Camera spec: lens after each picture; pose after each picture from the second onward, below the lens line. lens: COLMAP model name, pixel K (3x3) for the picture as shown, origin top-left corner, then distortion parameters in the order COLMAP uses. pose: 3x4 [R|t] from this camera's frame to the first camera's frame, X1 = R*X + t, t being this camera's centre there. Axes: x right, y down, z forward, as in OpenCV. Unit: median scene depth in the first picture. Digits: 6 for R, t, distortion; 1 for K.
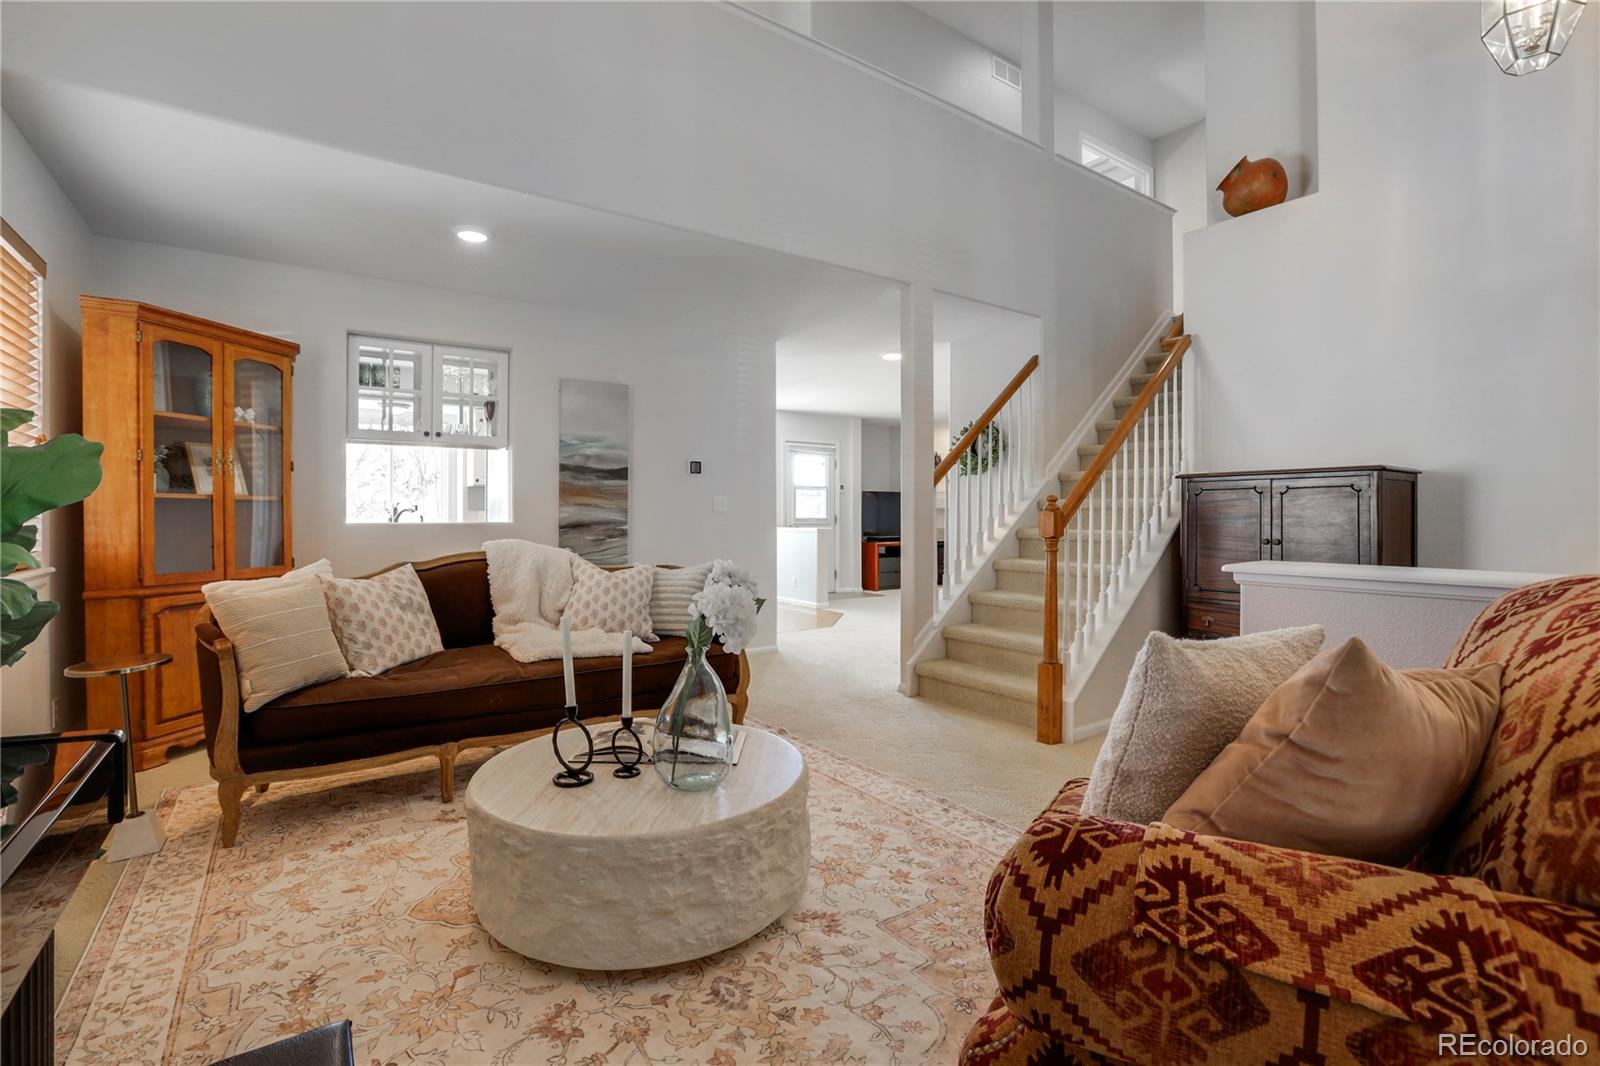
lens RADIAL K [[731.2, 0, 803.3], [0, 731.2, 529.8], [0, 0, 1]] dist [-0.057438, 0.020389]
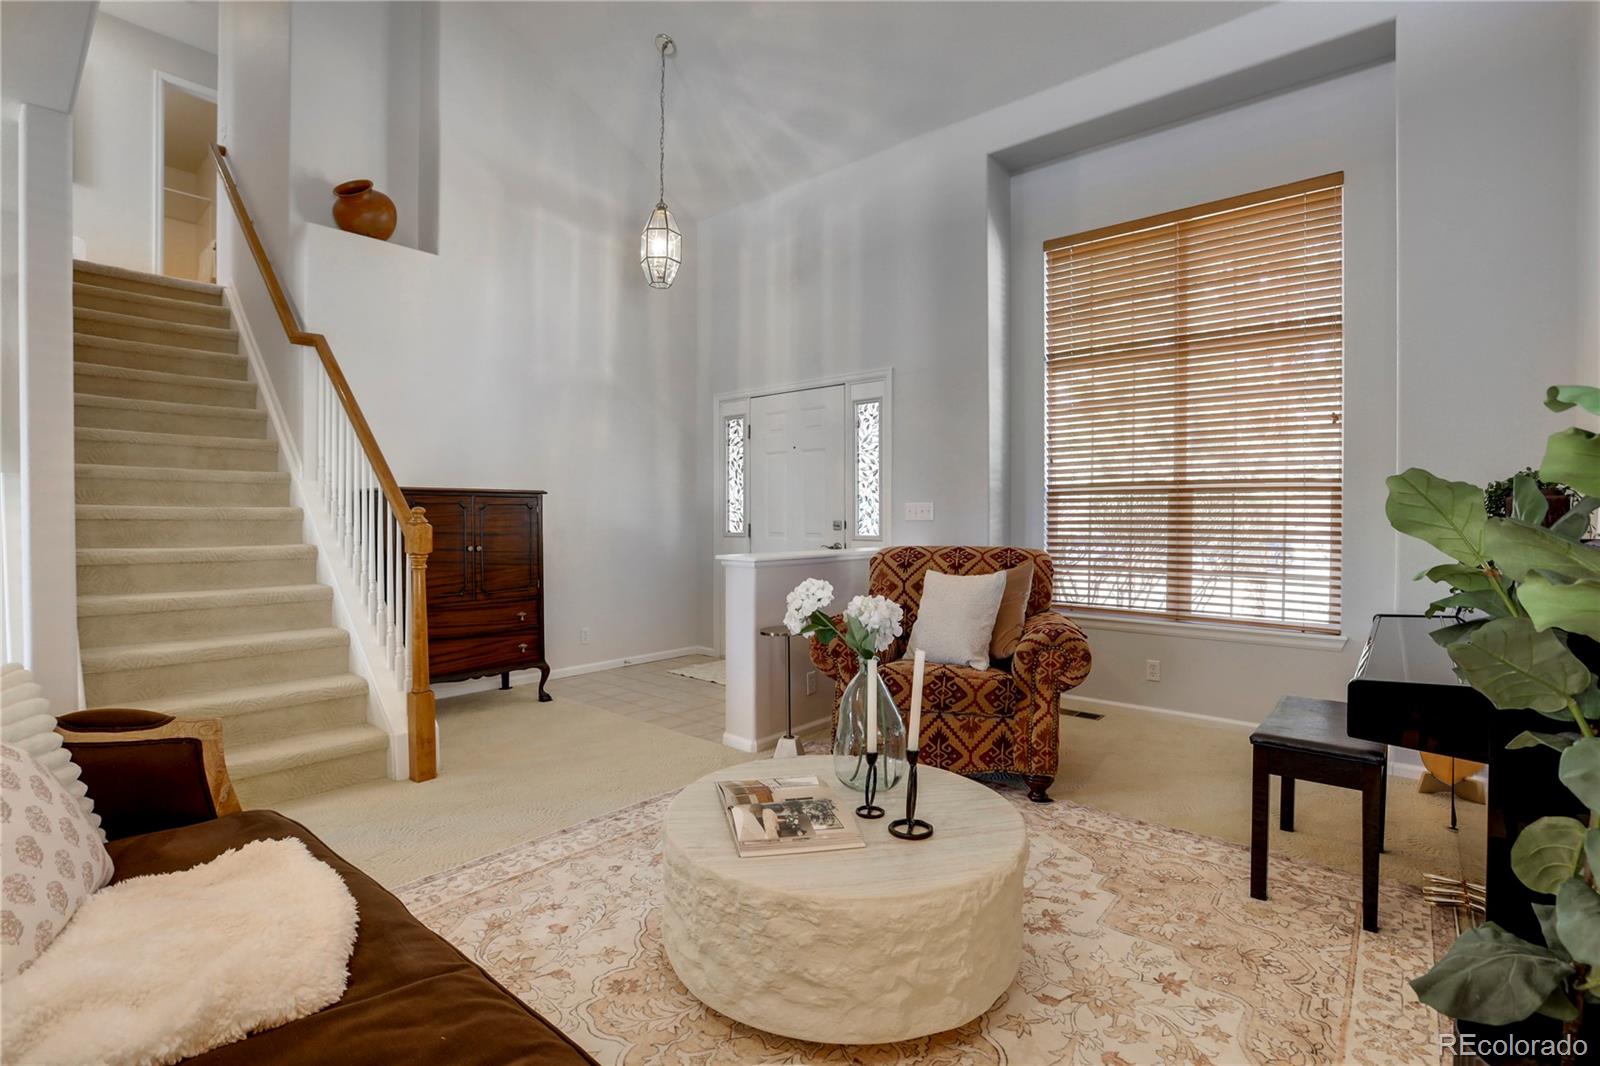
lens RADIAL K [[731.2, 0, 803.3], [0, 731.2, 529.8], [0, 0, 1]] dist [-0.057438, 0.020389]
pose [[-0.250790, -0.016461, 0.967902, -0.523297], [0.014478, 0.999680, 0.020753, -0.024521], [-0.967933, 0.019218, -0.250471, 0.610638]]
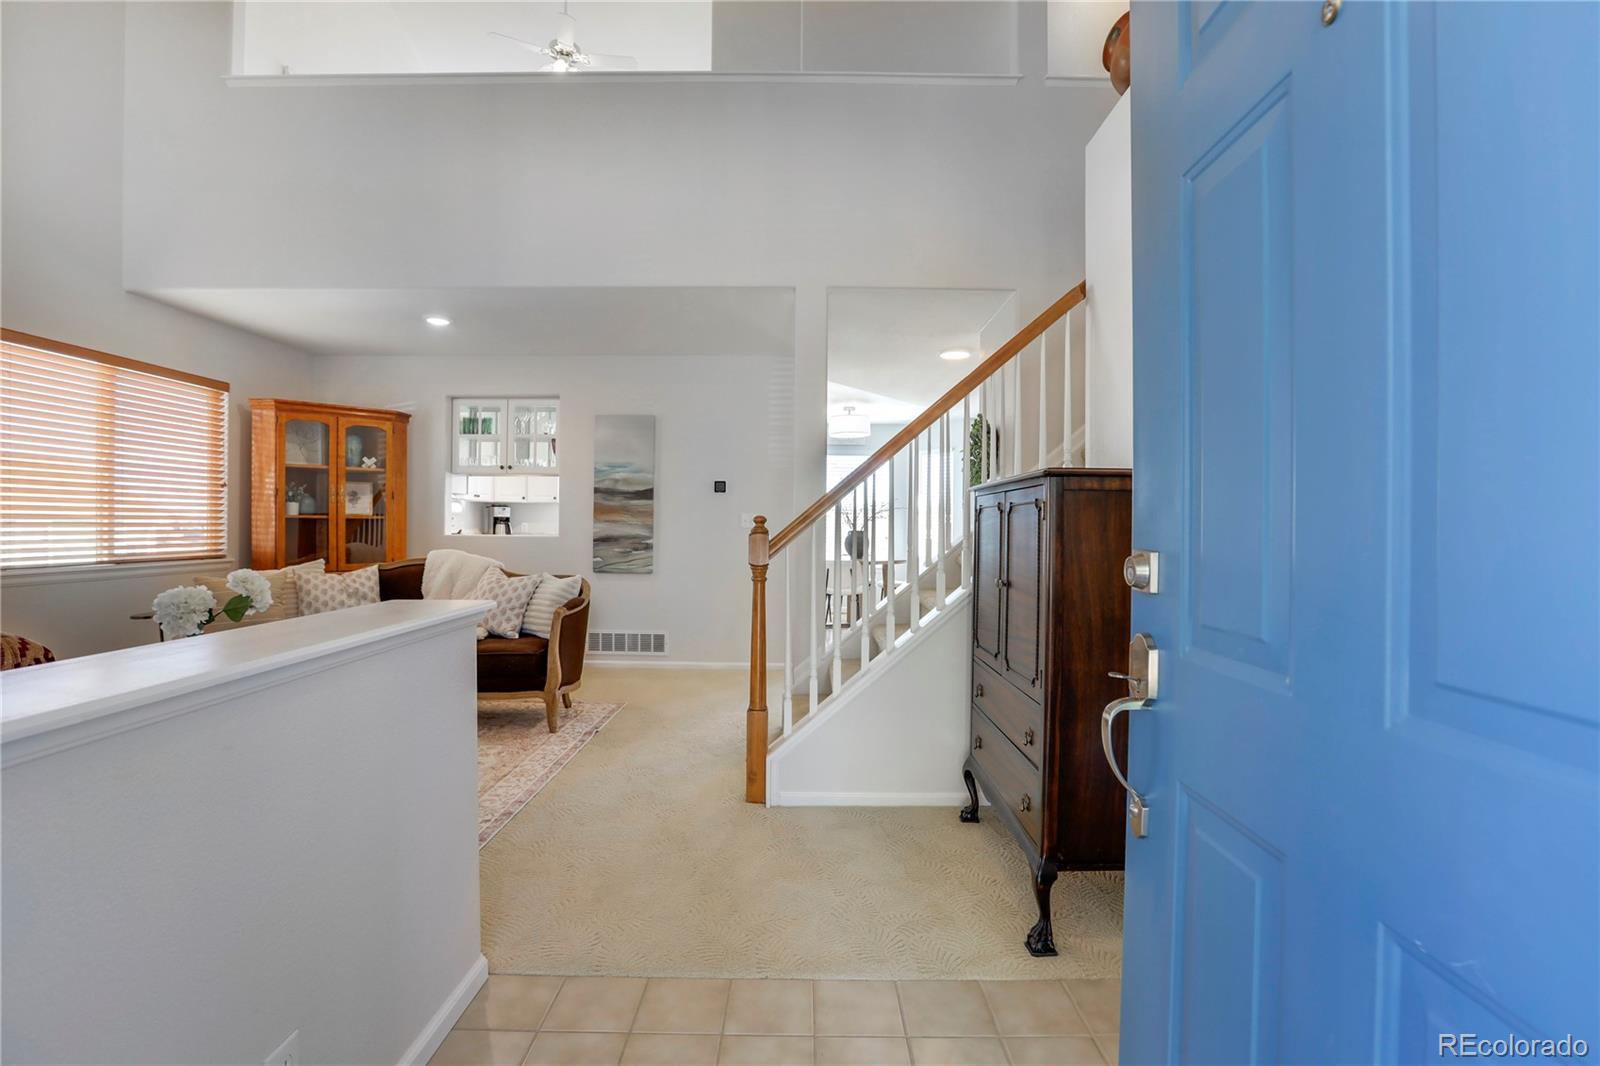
lens RADIAL K [[731.2, 0, 803.3], [0, 731.2, 529.8], [0, 0, 1]] dist [-0.057438, 0.020389]
pose [[0.814381, 0.010953, -0.580227, 0.713319], [-0.020340, 0.999746, -0.009677, -0.018429], [0.579974, 0.019683, 0.814397, 0.255369]]
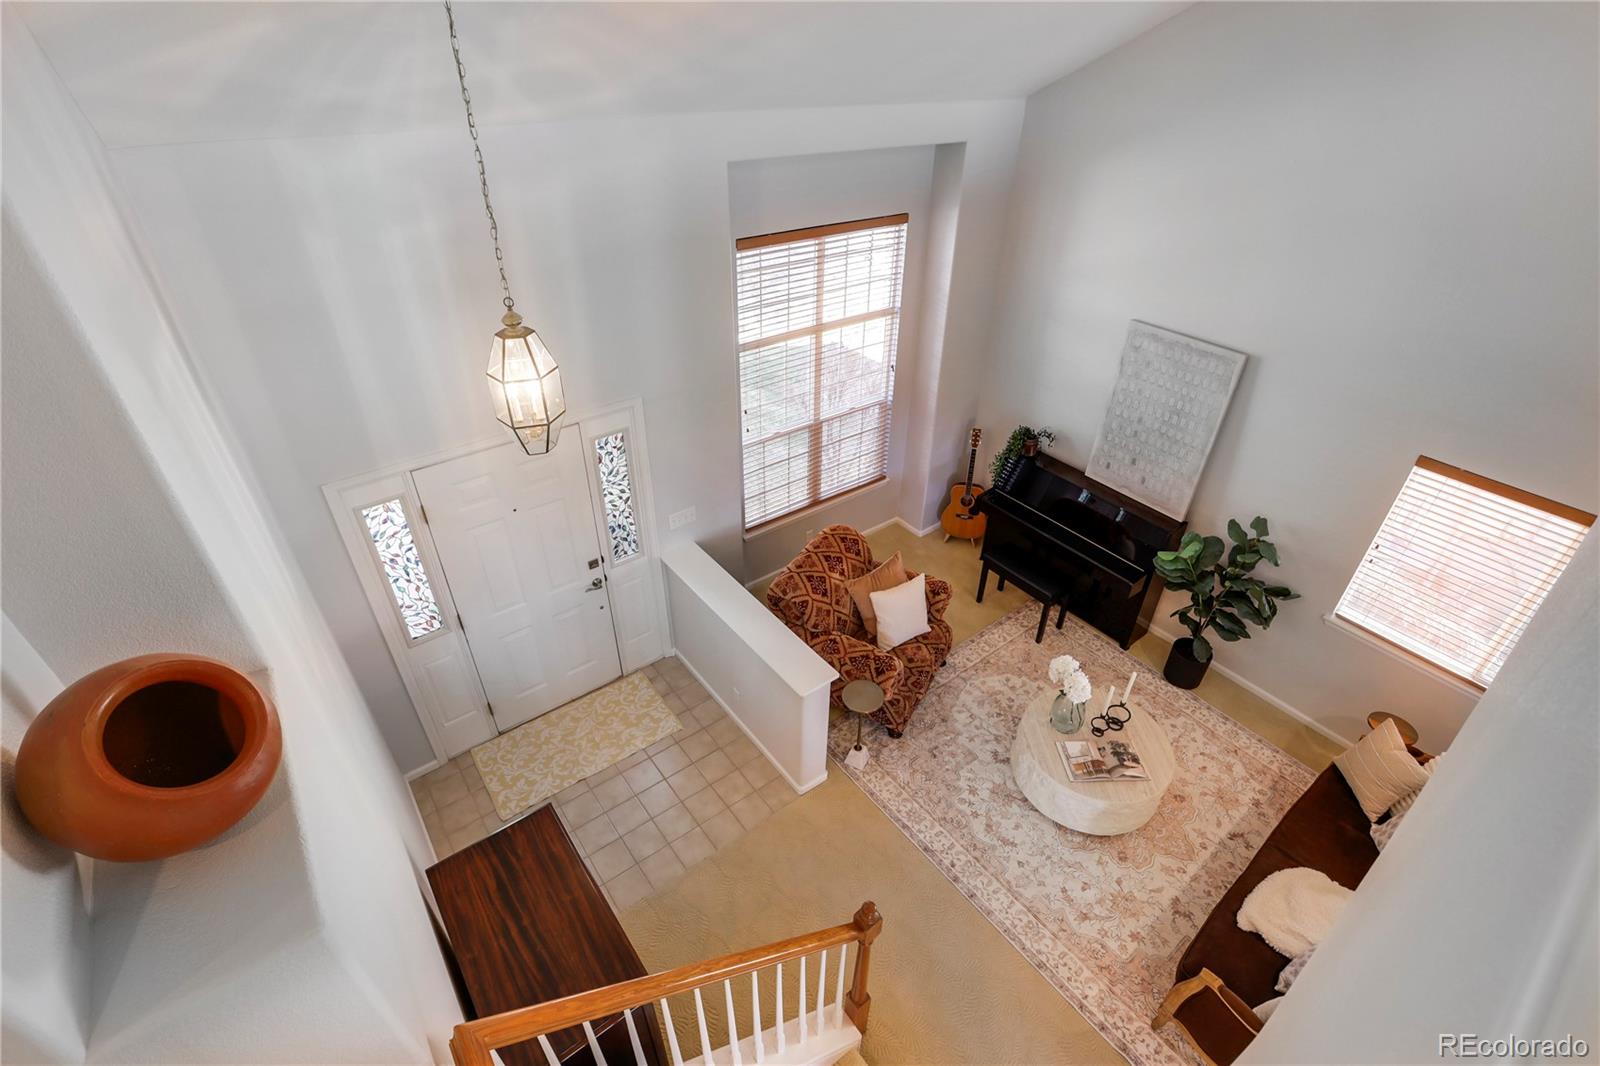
lens RADIAL K [[731.2, 0, 803.3], [0, 731.2, 529.8], [0, 0, 1]] dist [-0.057438, 0.020389]
pose [[-0.999057, 0.013413, -0.041300, 0.356258], [-0.013066, 0.814170, 0.580480, -0.691847], [0.041411, 0.580472, -0.813227, 1.133628]]
